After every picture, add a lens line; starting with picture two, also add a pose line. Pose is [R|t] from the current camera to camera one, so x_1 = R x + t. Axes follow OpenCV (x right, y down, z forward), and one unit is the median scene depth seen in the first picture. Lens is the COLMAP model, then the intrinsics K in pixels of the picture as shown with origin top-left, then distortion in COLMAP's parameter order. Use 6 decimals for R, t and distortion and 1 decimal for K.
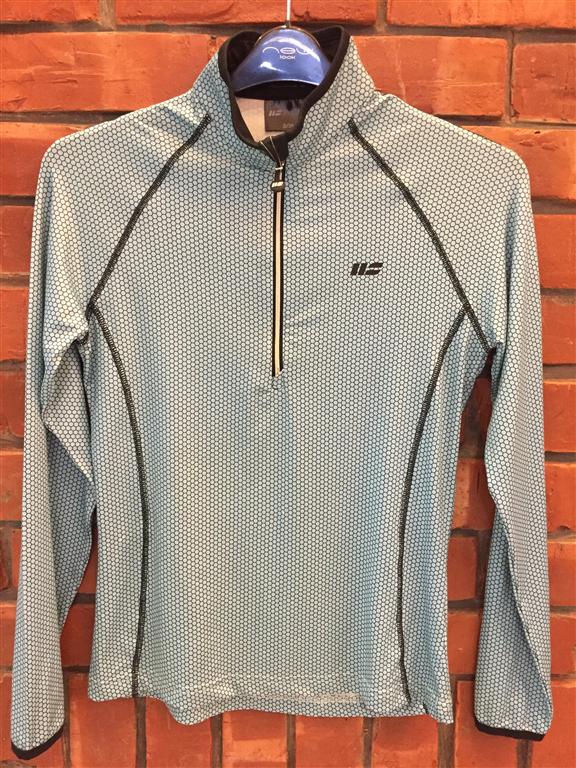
lens RADIAL K [[645.4, 0, 286.6], [0, 645.4, 380.7], [0, 0, 1]] dist [0.069615, -0.099129]
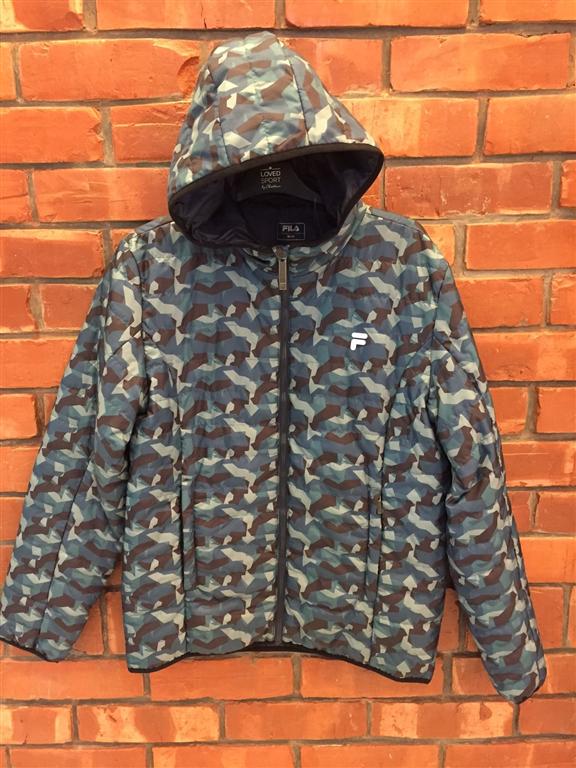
lens RADIAL K [[650.3, 0, 284.7], [0, 650.3, 382.4], [0, 0, 1]] dist [0.069680, -0.099840]
pose [[0.999561, -0.029436, -0.003392, 0.111047], [0.029622, 0.995458, 0.090479, -0.171649], [0.000713, -0.090539, 0.995893, -0.522988]]
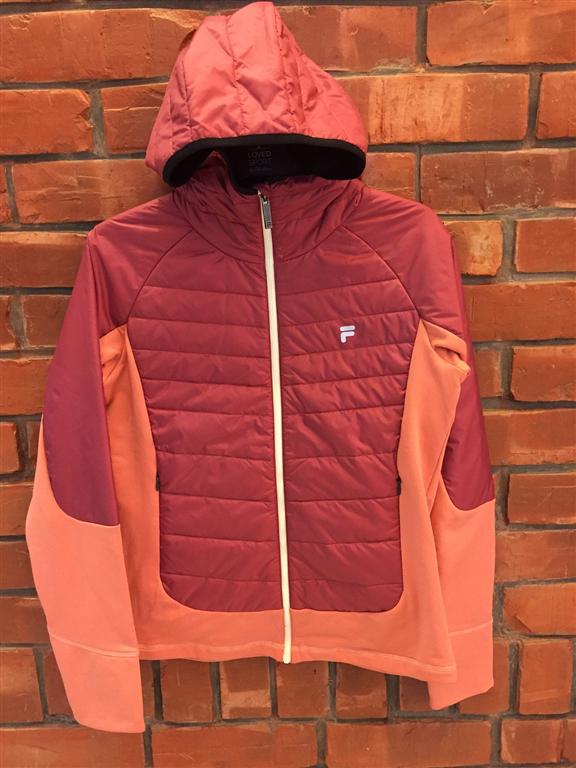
lens RADIAL K [[650.3, 0, 284.7], [0, 650.3, 382.4], [0, 0, 1]] dist [0.069680, -0.099840]
pose [[0.999157, -0.040273, -0.007904, 0.075176], [0.040706, 0.997015, 0.065605, -0.168415], [0.005238, -0.065871, 0.997814, -0.305214]]
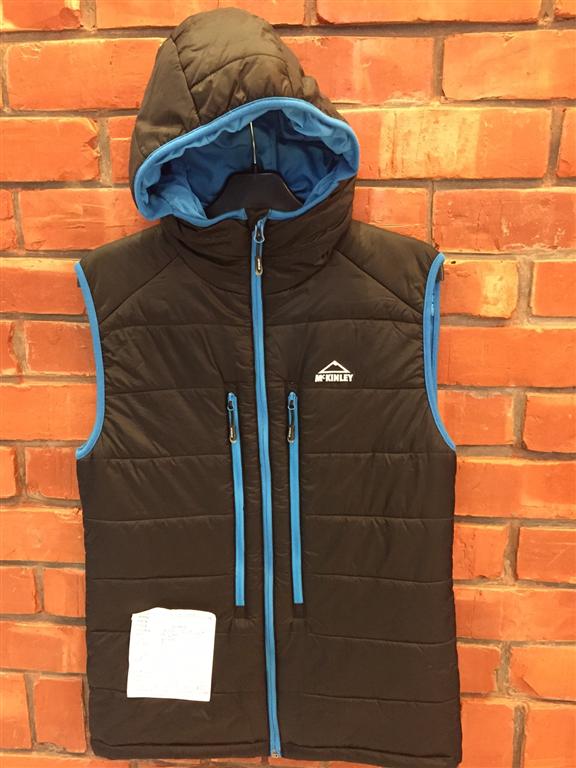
lens RADIAL K [[650.3, 0, 284.7], [0, 650.3, 382.4], [0, 0, 1]] dist [0.069680, -0.099840]
pose [[0.997323, 0.001307, -0.073114, 0.160506], [0.002109, 0.998911, 0.046617, -0.215692], [0.073095, -0.046647, 0.996233, -0.256254]]
